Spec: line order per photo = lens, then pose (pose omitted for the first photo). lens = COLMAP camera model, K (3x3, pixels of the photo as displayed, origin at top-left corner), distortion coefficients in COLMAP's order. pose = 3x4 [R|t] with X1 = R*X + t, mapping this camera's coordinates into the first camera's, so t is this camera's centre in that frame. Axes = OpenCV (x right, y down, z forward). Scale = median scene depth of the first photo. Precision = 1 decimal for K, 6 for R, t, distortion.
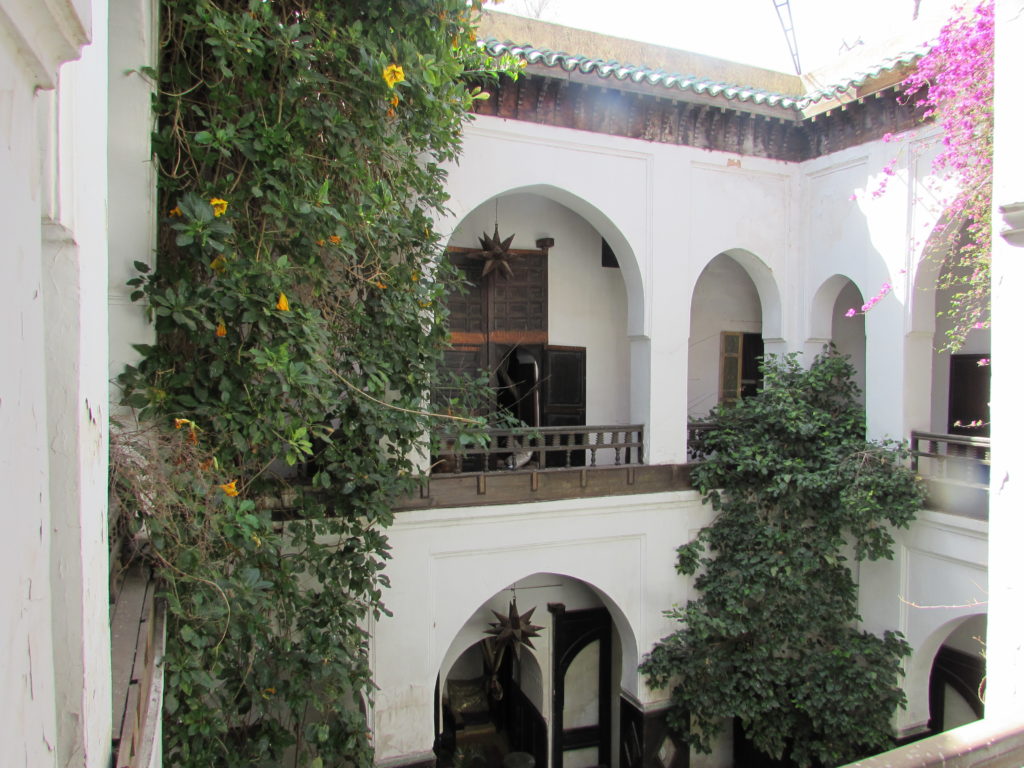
lens RADIAL K [[745.6, 0, 512.0], [0, 745.6, 384.0], [0, 0, 1]] dist [-0.022755, 0.006721]
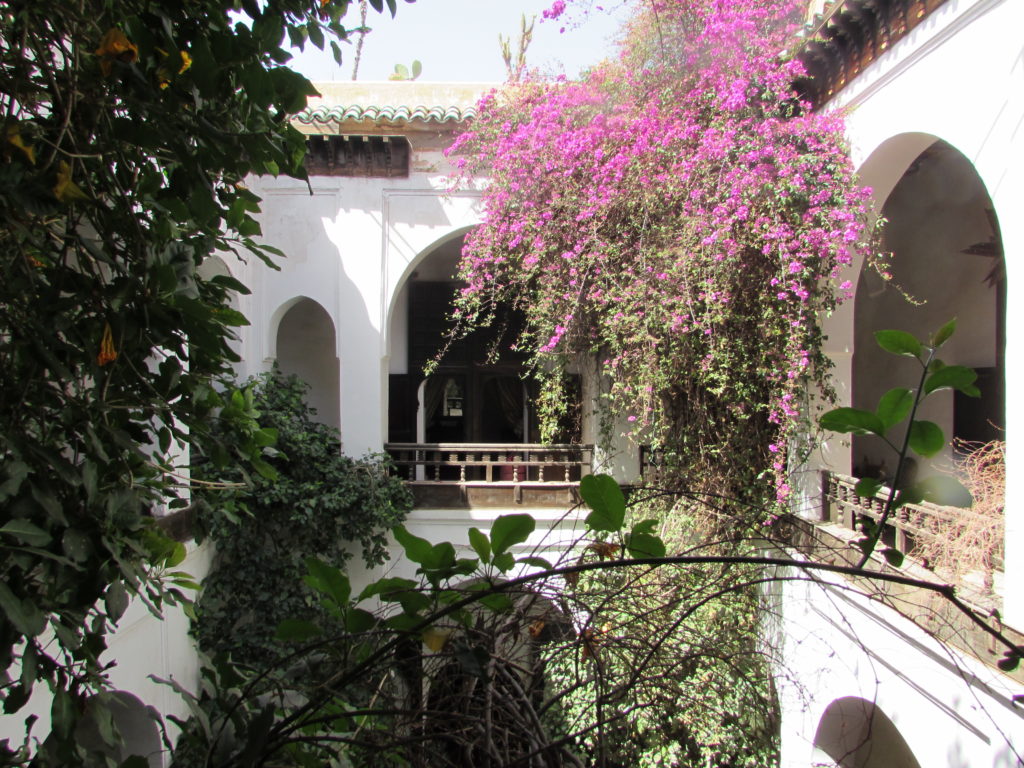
lens RADIAL K [[745.6, 0, 512.0], [0, 745.6, 384.0], [0, 0, 1]] dist [-0.022755, 0.006721]
pose [[0.393826, -0.004052, 0.919176, -0.395806], [0.016355, 0.999863, -0.002599, -0.021089], [-0.919040, 0.016057, 0.393838, 0.345617]]
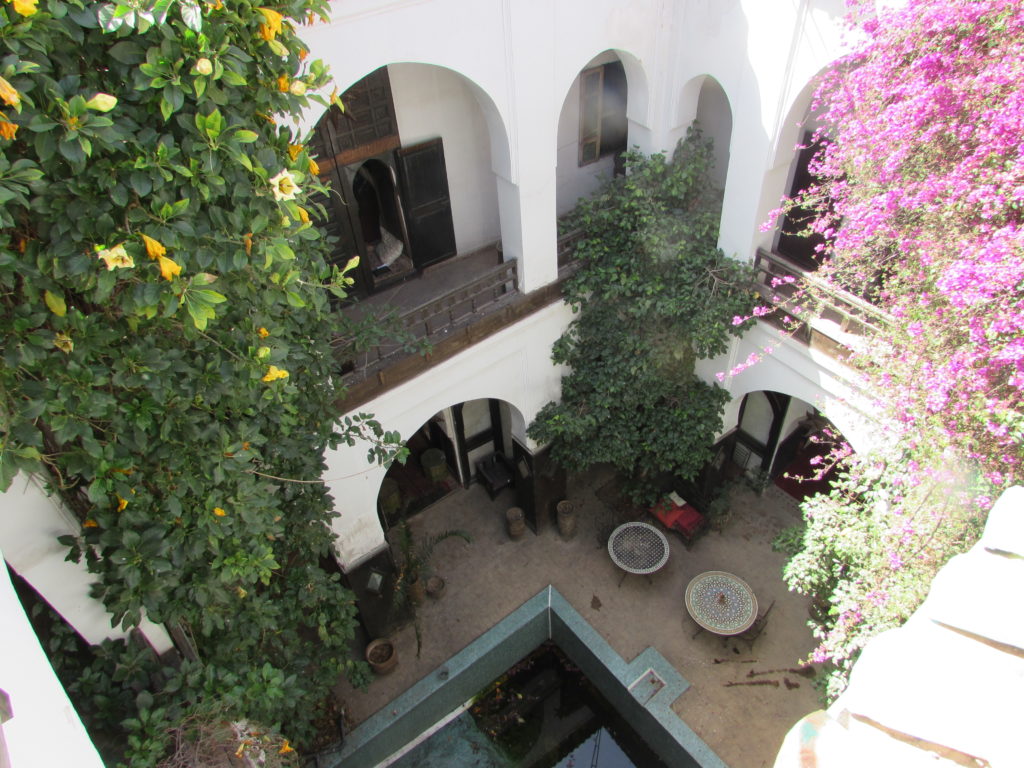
lens RADIAL K [[745.6, 0, 512.0], [0, 745.6, 384.0], [0, 0, 1]] dist [-0.022755, 0.006721]
pose [[0.968793, -0.209880, 0.131871, -0.001537], [0.066743, 0.733249, 0.676676, -0.519895], [-0.238715, -0.646758, 0.724375, 0.145962]]
